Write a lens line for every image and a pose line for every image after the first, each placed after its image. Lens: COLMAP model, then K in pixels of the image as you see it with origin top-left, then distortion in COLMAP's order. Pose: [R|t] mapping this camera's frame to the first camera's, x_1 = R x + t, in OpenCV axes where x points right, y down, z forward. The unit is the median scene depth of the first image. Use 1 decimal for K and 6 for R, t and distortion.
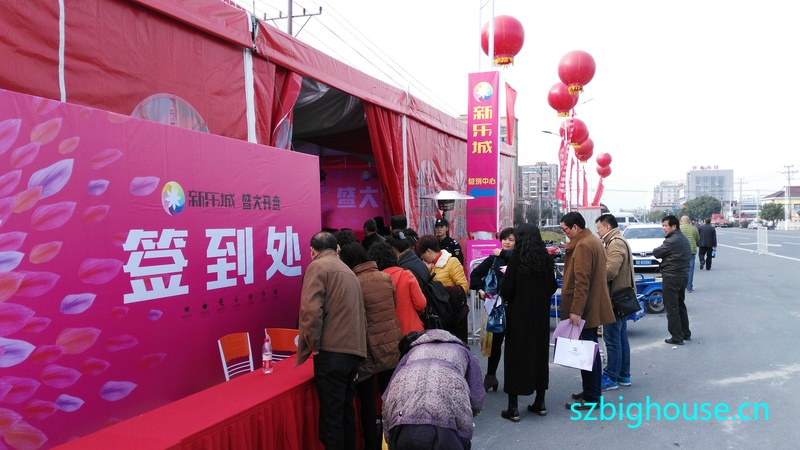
lens RADIAL K [[627.7, 0, 393.5], [0, 627.7, 224.7], [0, 0, 1]] dist [0.090938, -0.137966]
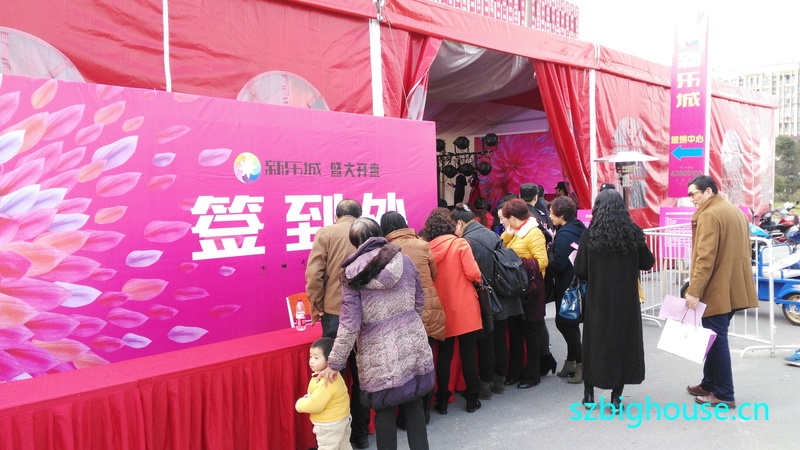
lens RADIAL K [[627.7, 0, 393.5], [0, 627.7, 224.7], [0, 0, 1]] dist [0.090938, -0.137966]
pose [[0.923022, 0.019375, -0.384259, 0.296714], [0.002330, 0.998431, 0.055941, -0.003133], [0.384740, -0.052530, 0.921529, 0.071309]]
